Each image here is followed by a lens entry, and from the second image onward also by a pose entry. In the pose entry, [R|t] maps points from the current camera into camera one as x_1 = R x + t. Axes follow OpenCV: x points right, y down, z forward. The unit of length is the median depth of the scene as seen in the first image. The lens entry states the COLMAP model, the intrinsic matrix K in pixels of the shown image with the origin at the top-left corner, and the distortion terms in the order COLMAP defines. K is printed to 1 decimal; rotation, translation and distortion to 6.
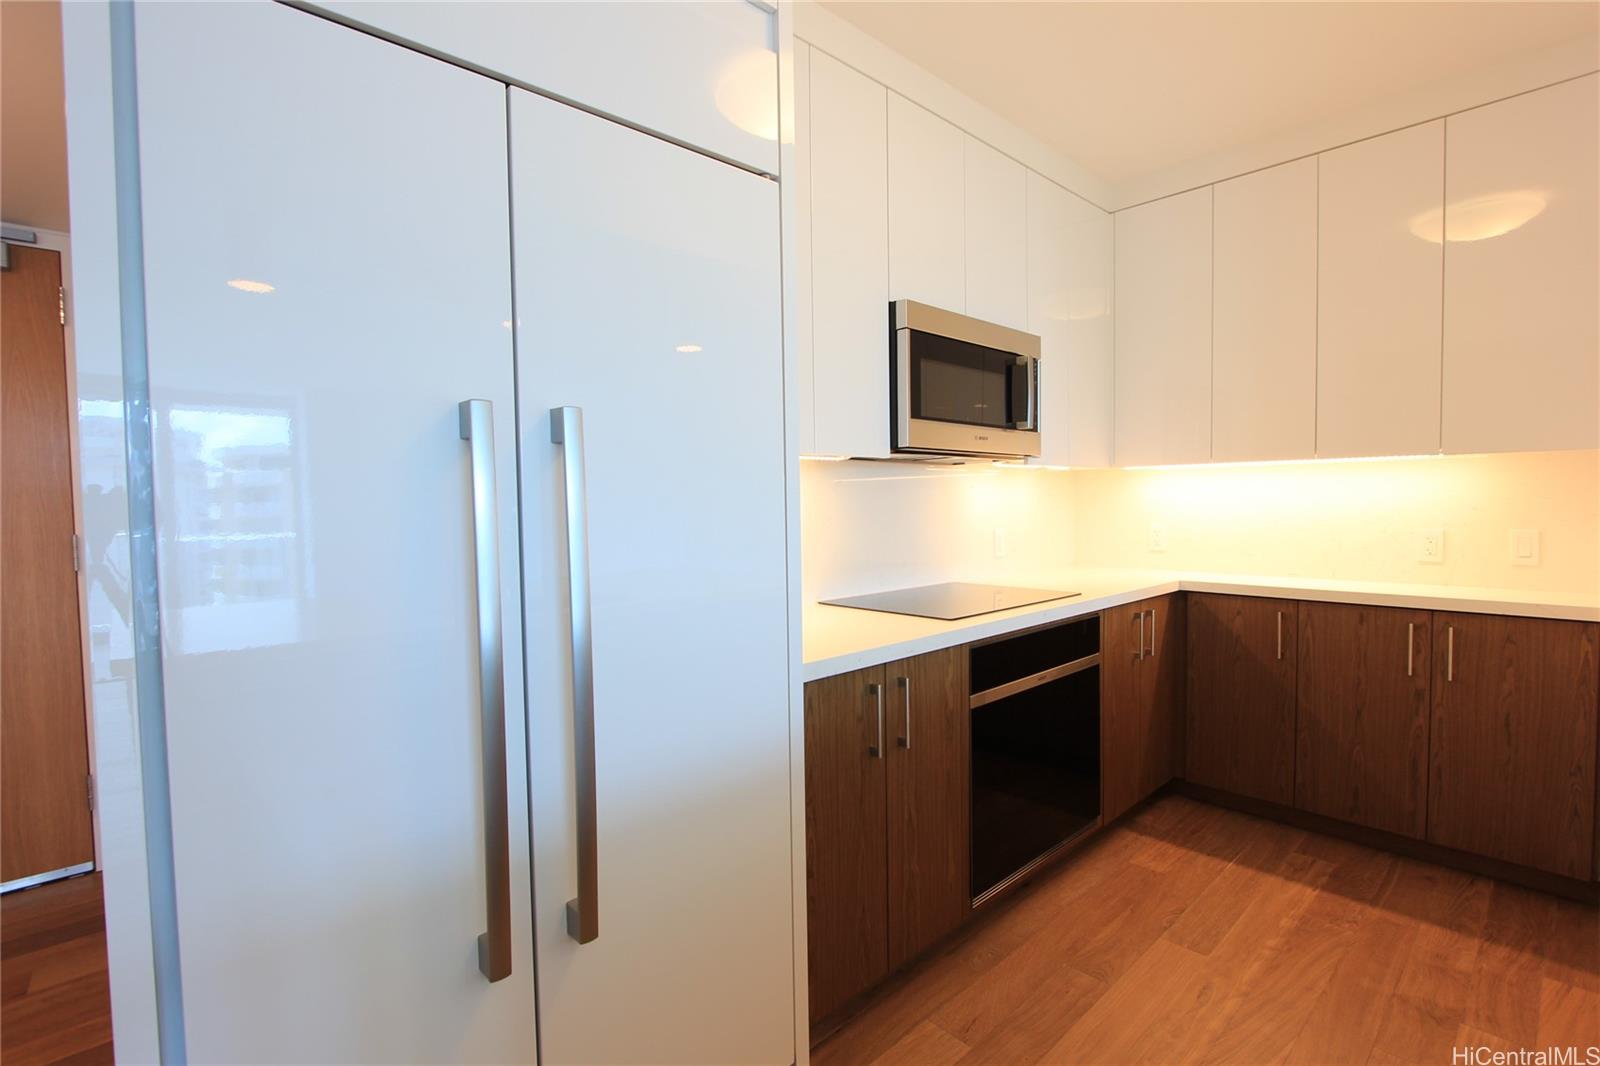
lens RADIAL K [[739.7, 0, 801.5], [0, 739.7, 530.7], [0, 0, 1]] dist [-0.004989, -0.000606]
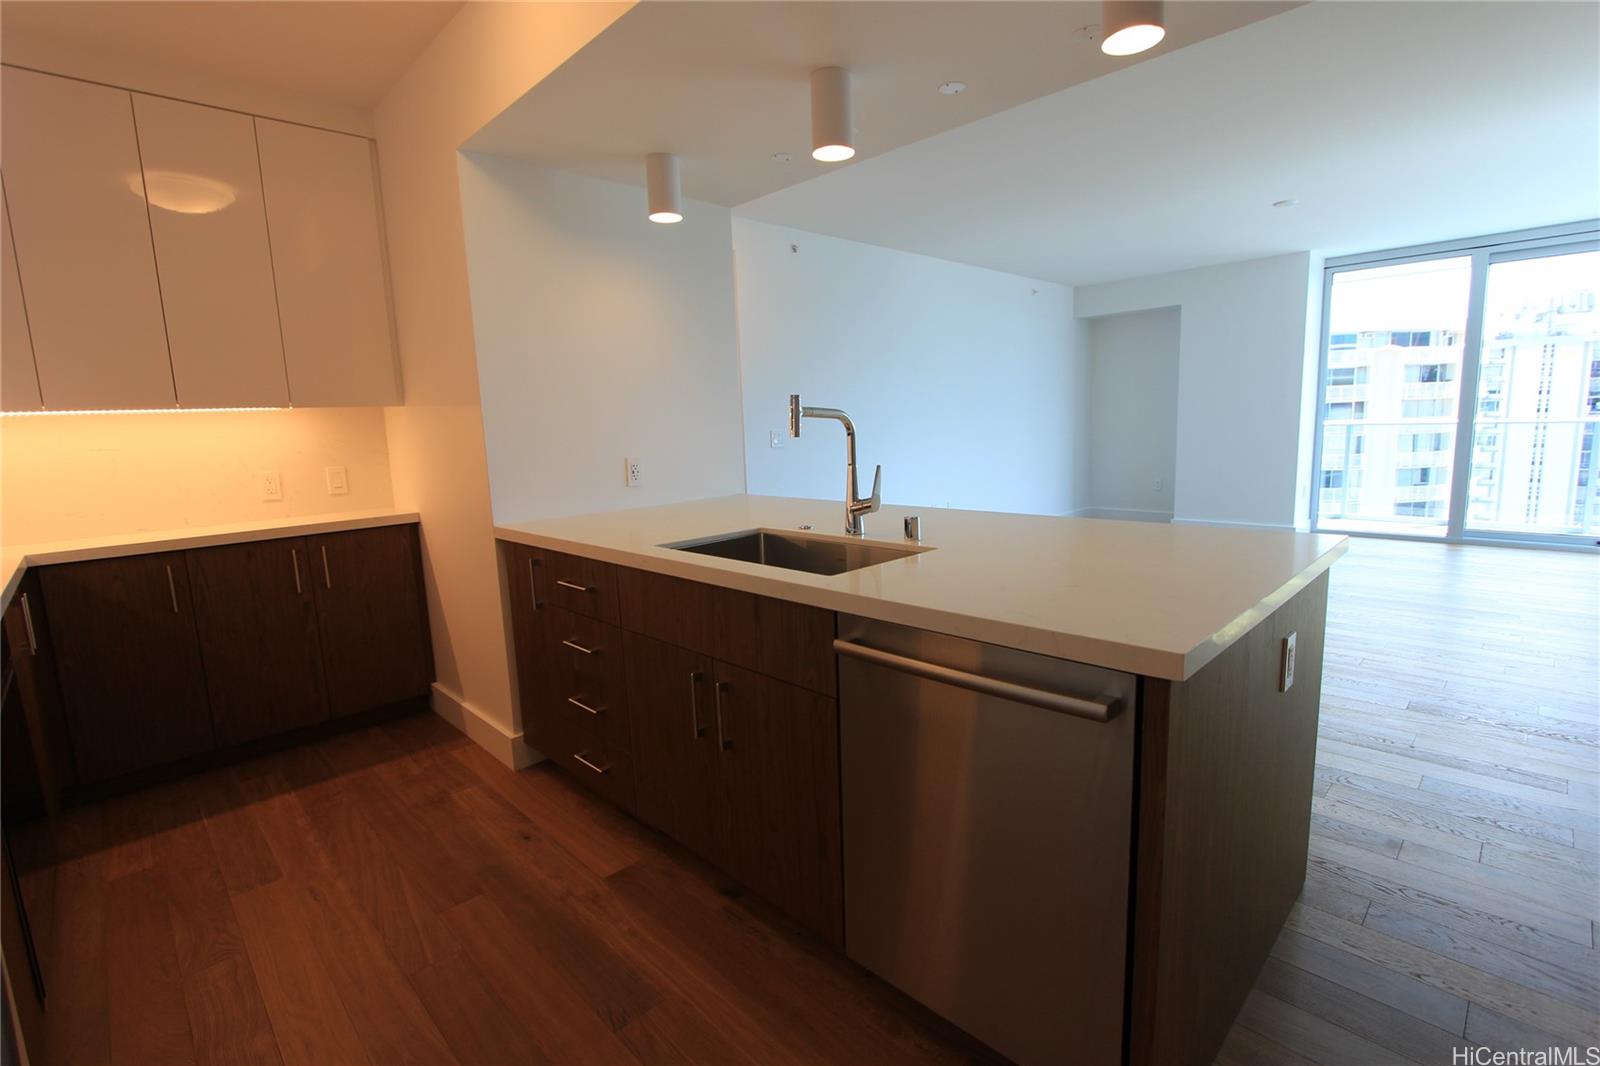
lens RADIAL K [[739.7, 0, 804.1], [0, 739.7, 531.5], [0, 0, 1]] dist [-0.004989, -0.000606]
pose [[-0.014872, -0.134082, 0.990859, -0.402499], [0.080542, 0.987587, 0.134848, 0.001962], [-0.996640, 0.081812, -0.003889, 0.195334]]
